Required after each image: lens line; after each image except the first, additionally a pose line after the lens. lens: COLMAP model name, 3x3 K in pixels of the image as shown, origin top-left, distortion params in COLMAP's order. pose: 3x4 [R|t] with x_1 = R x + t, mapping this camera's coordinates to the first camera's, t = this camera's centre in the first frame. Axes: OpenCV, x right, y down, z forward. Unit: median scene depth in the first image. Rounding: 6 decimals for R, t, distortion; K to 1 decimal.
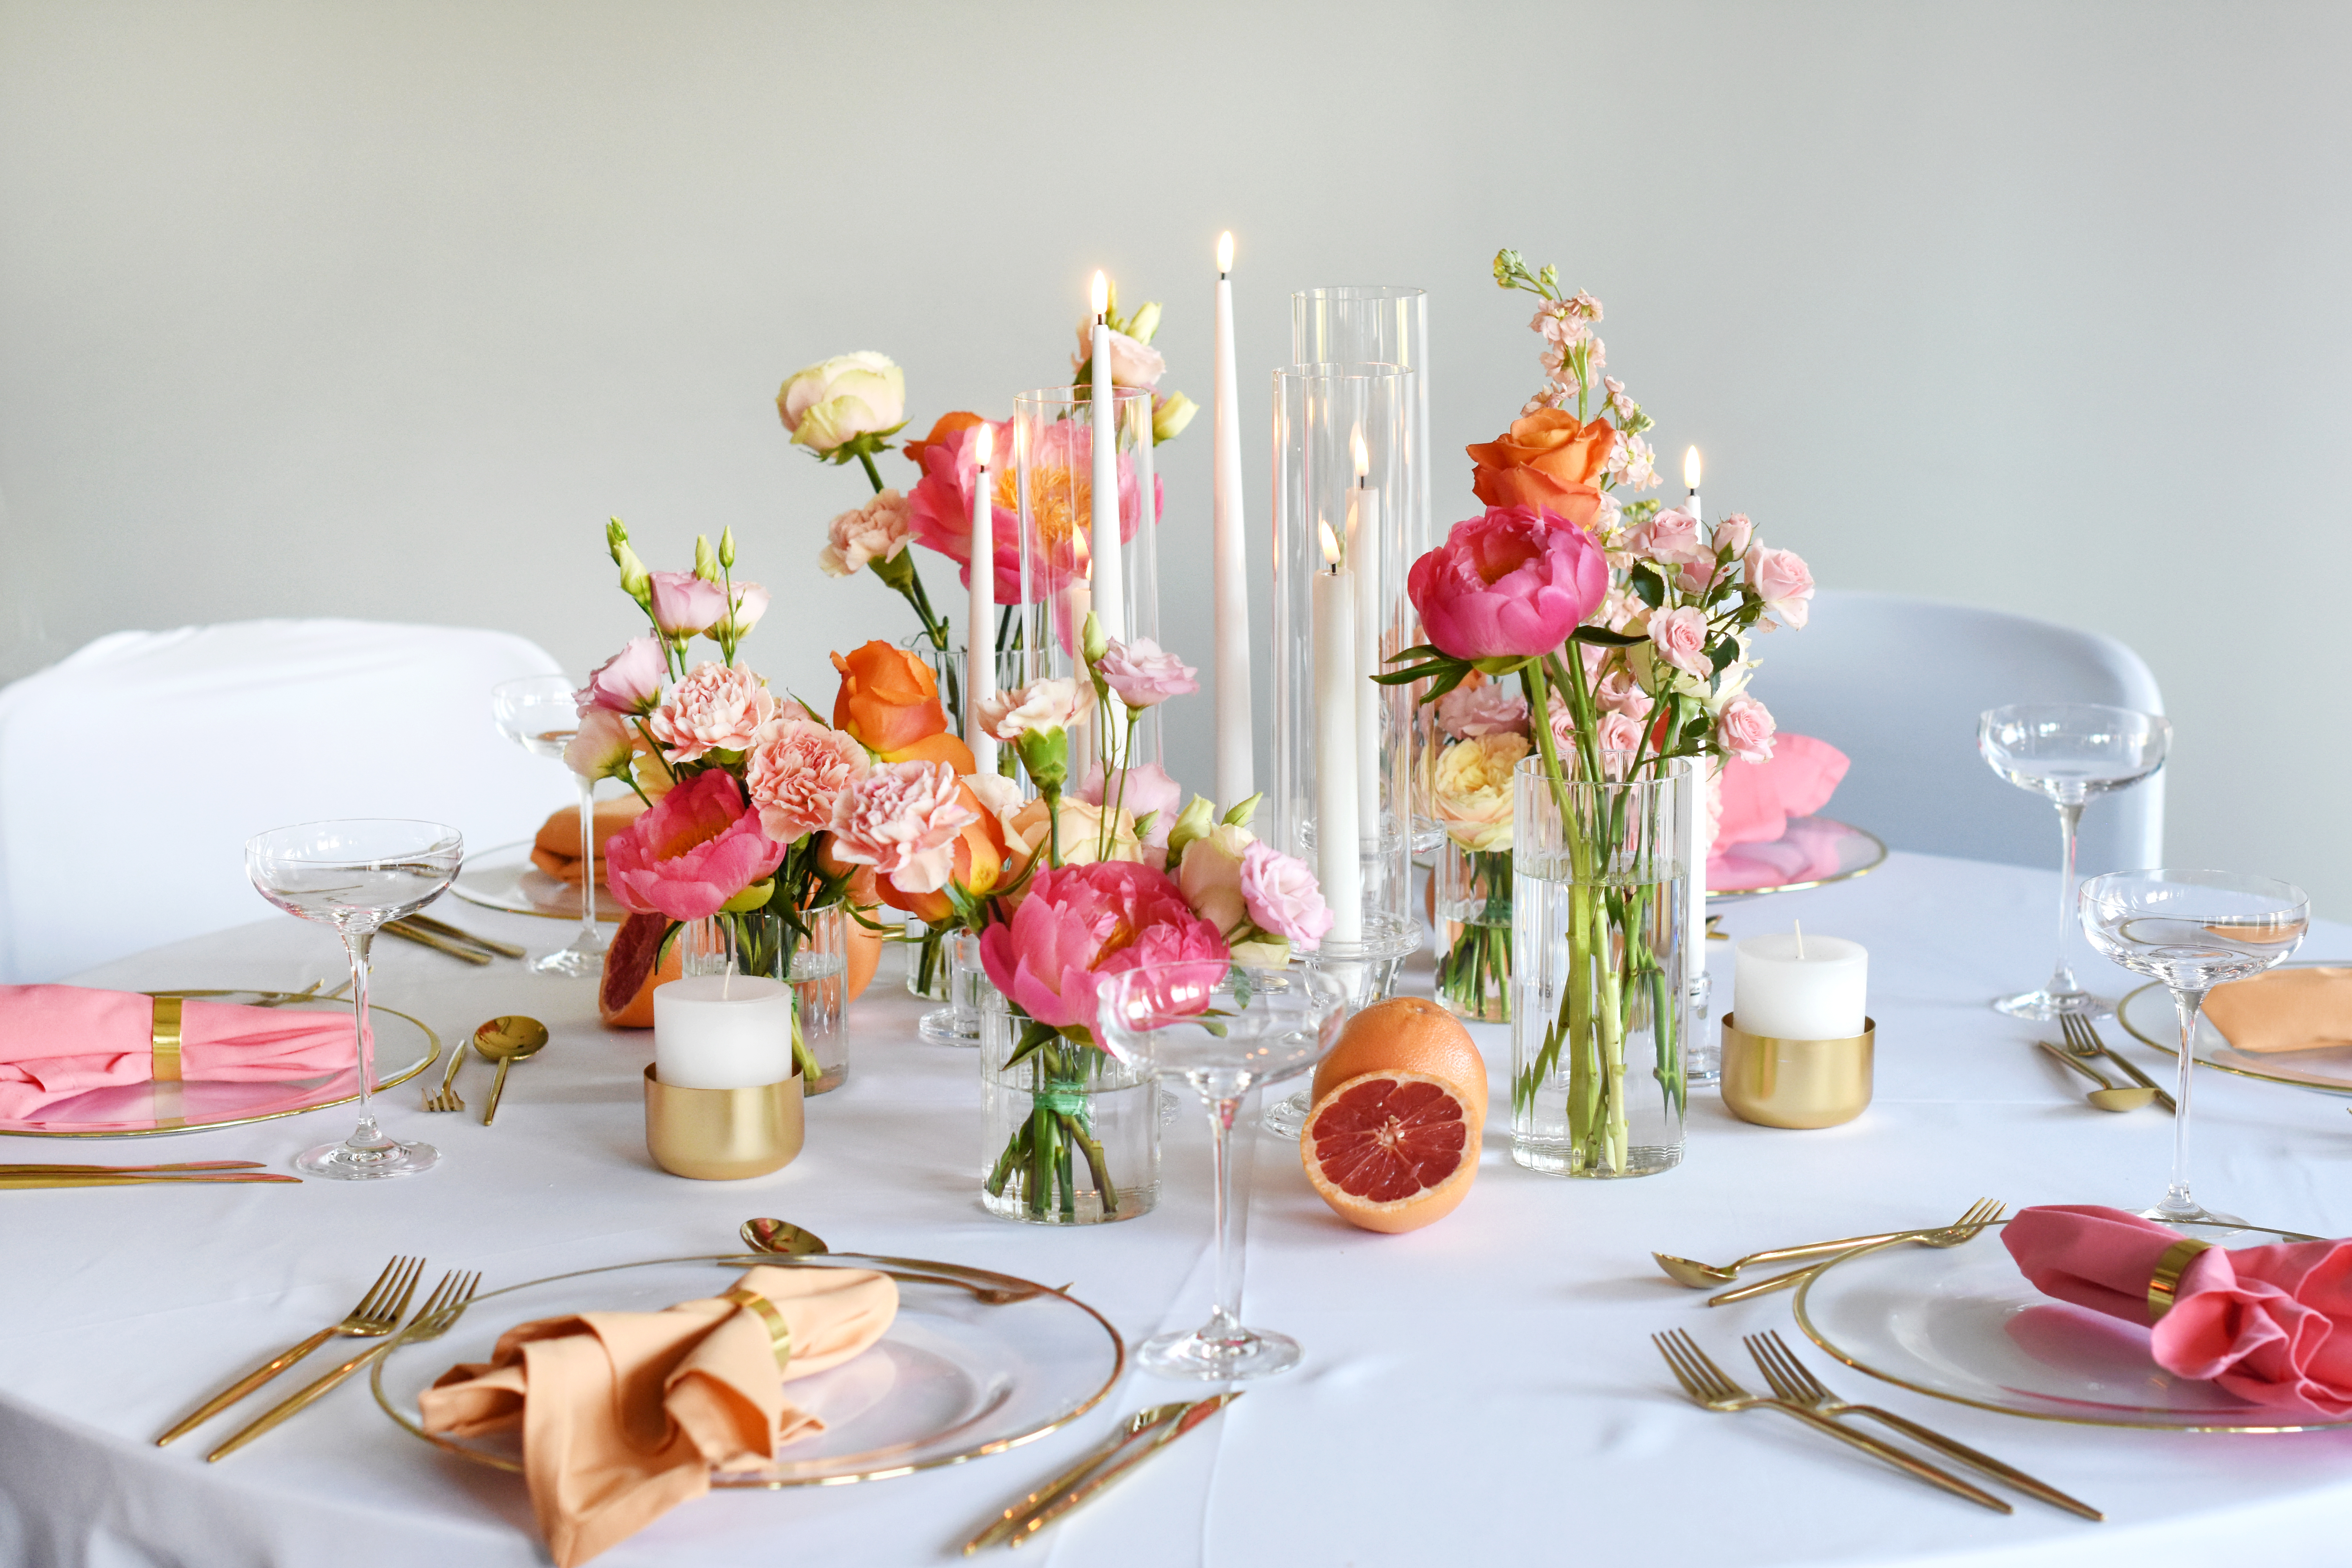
lens RADIAL K [[5383.3, 0, 1176.0], [0, 5383.3, 784.0], [0, 0, 1]] dist [-0.148888, -0.114732]
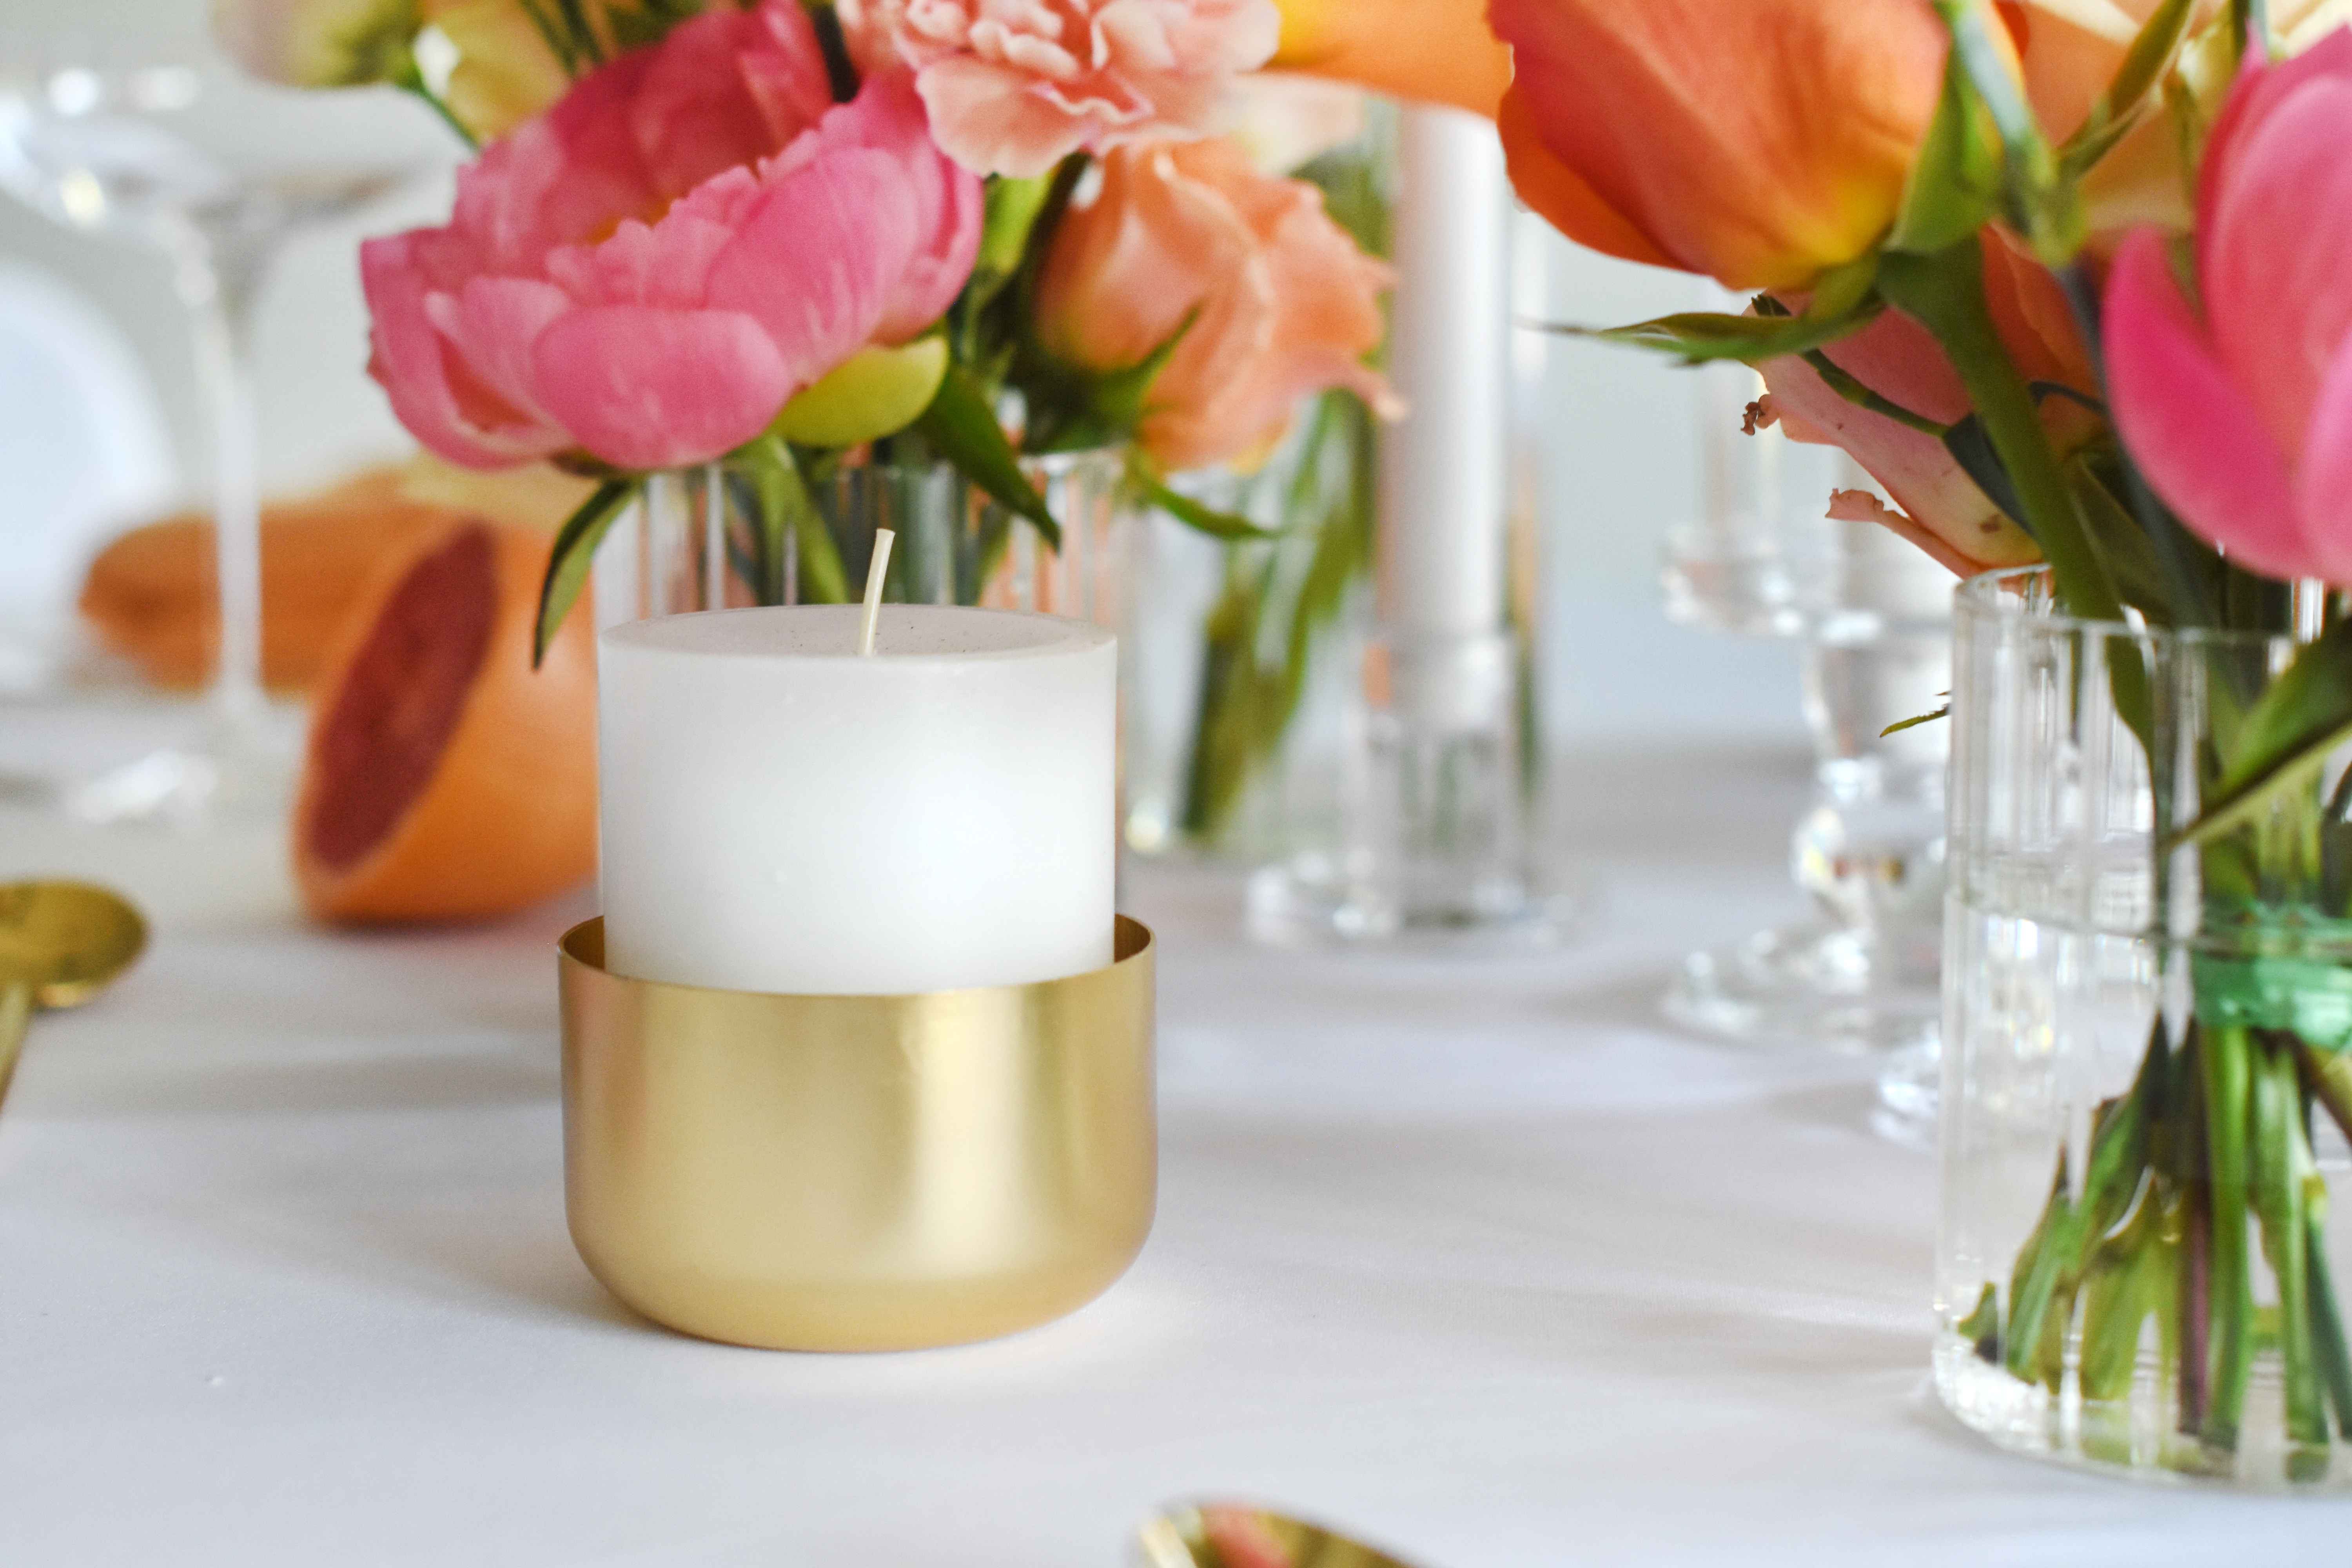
lens RADIAL K [[5383.3, 0, 1176.0], [0, 5383.3, 784.0], [0, 0, 1]] dist [-0.148888, -0.114732]
pose [[0.995422, -0.007444, 0.095285, -0.094438], [0.011441, 0.999074, -0.041472, 0.057276], [-0.094888, 0.042372, 0.994586, 0.737981]]
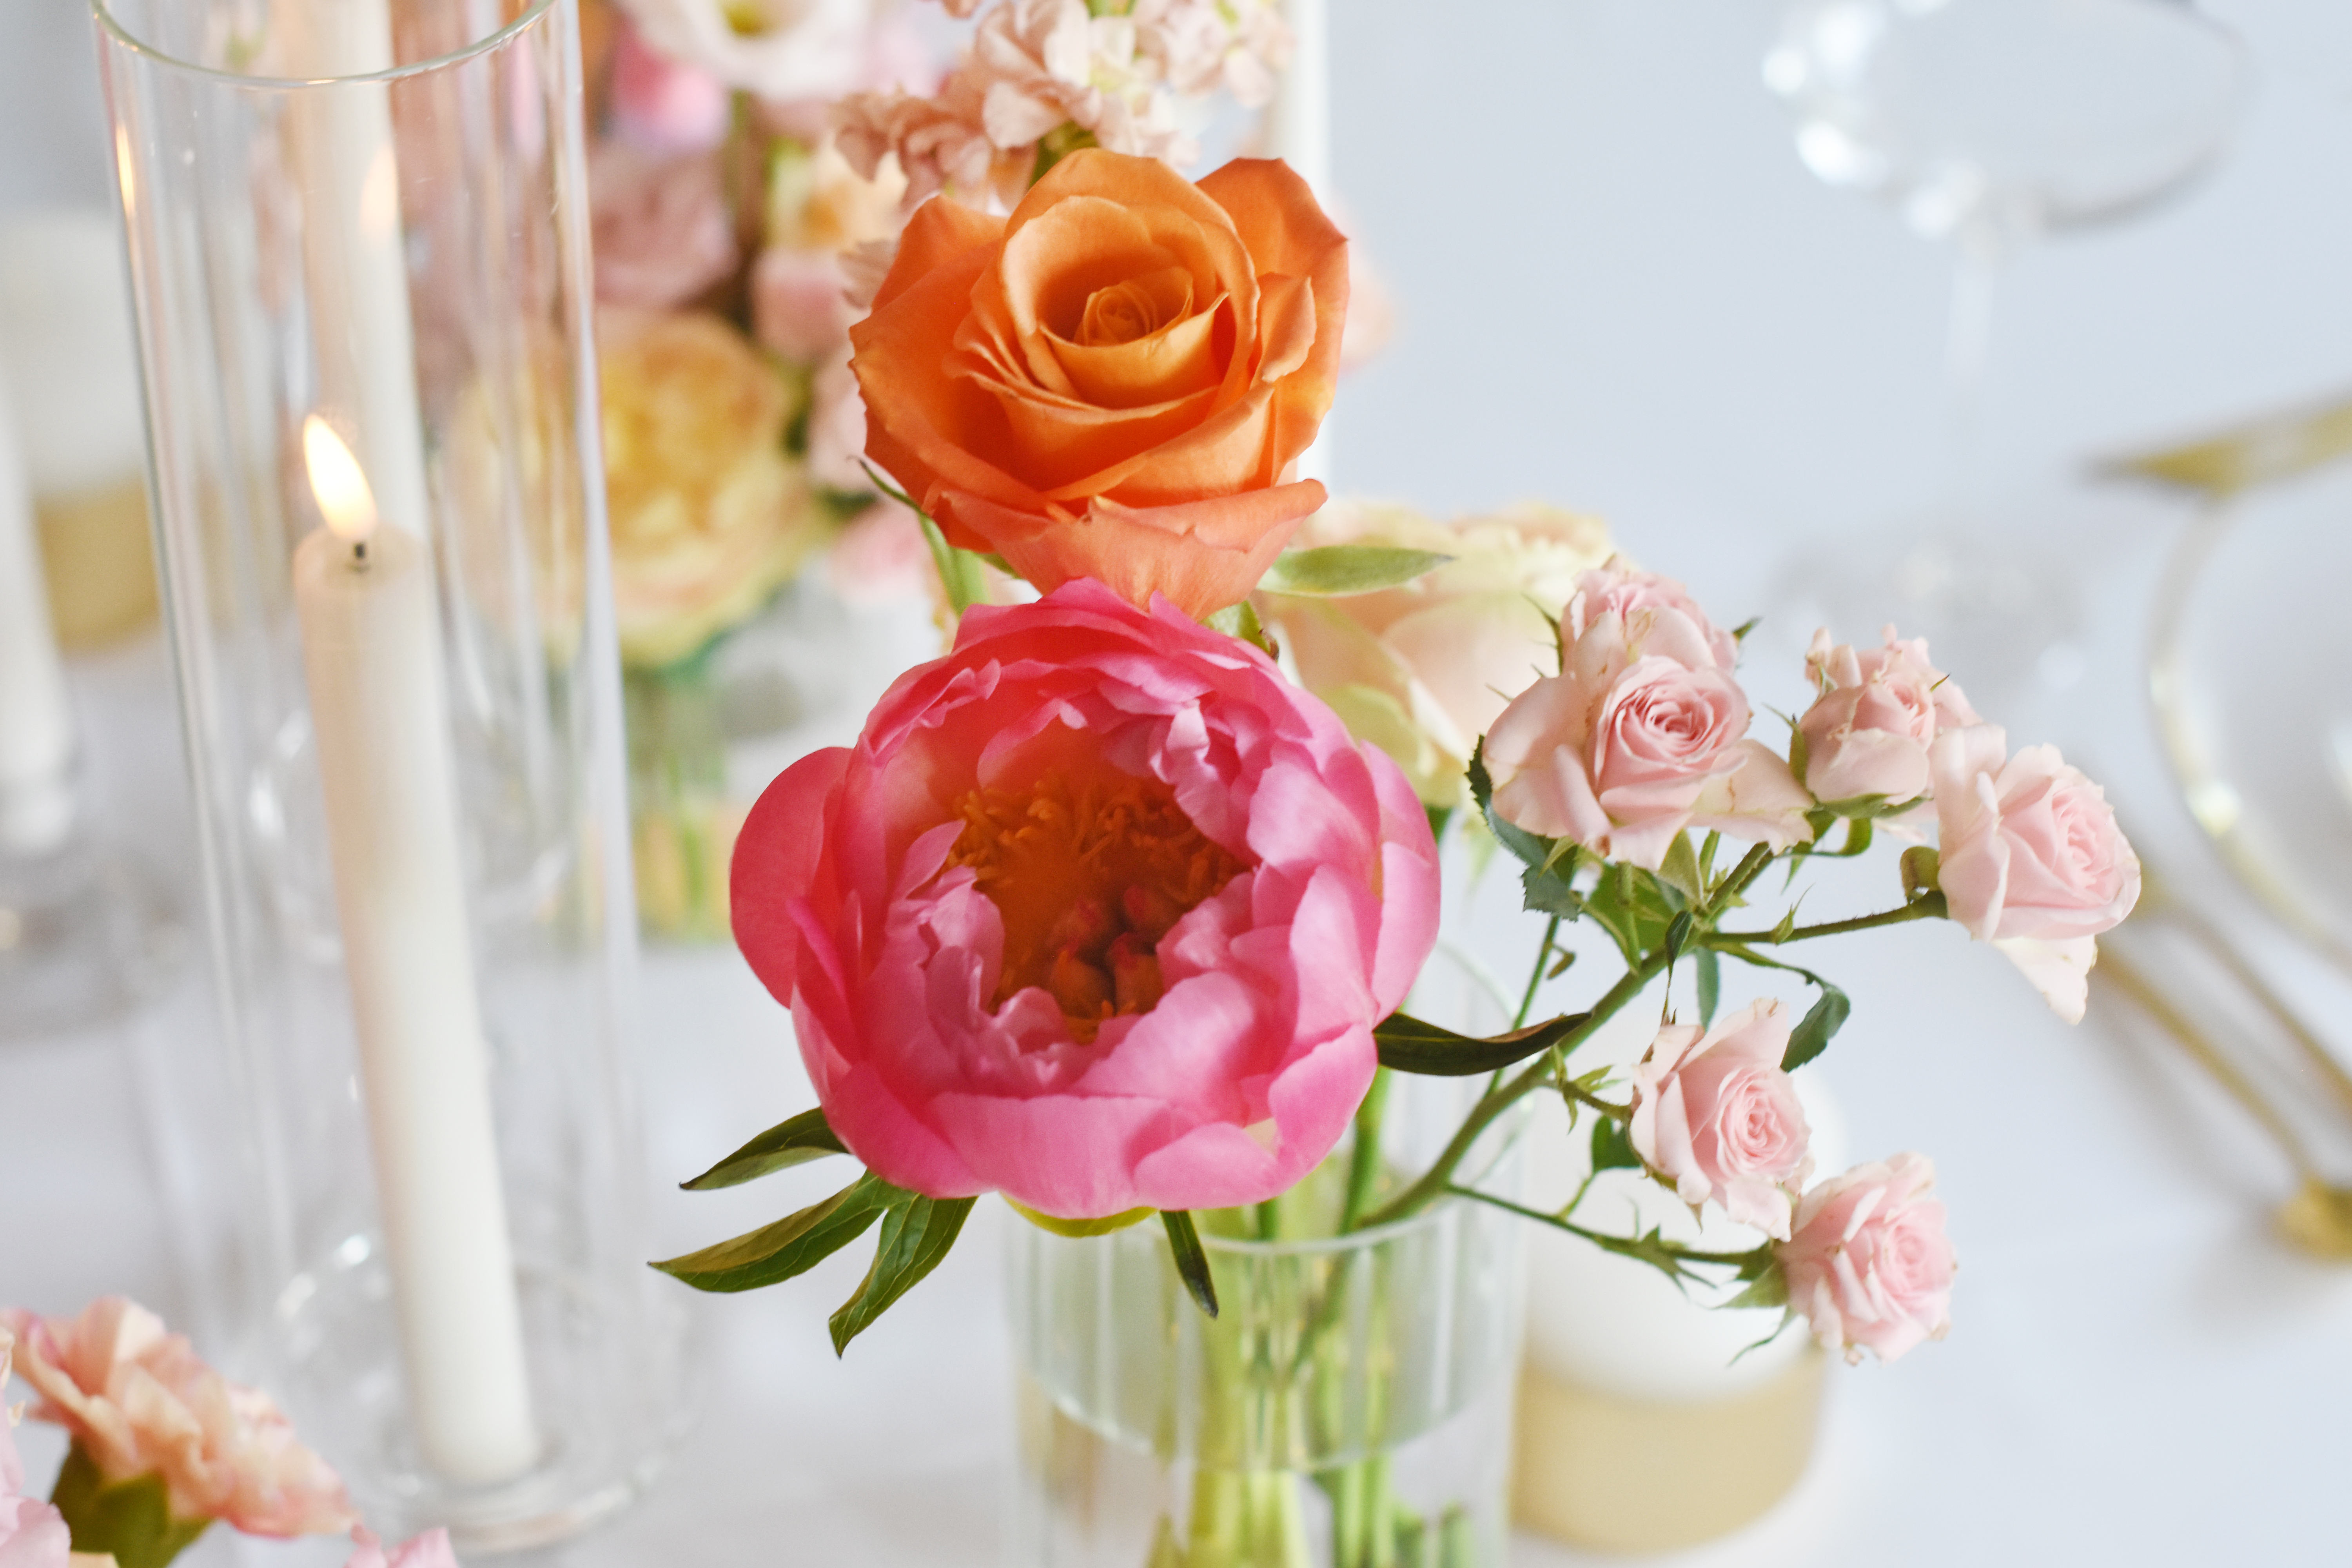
lens RADIAL K [[5383.3, 0, 1176.0], [0, 5383.3, 784.0], [0, 0, 1]] dist [-0.148888, -0.114732]
pose [[0.954892, -0.171692, 0.242286, -0.003187], [0.042704, 0.886824, 0.460129, -0.171318], [-0.293866, -0.429027, 0.854154, 0.725659]]
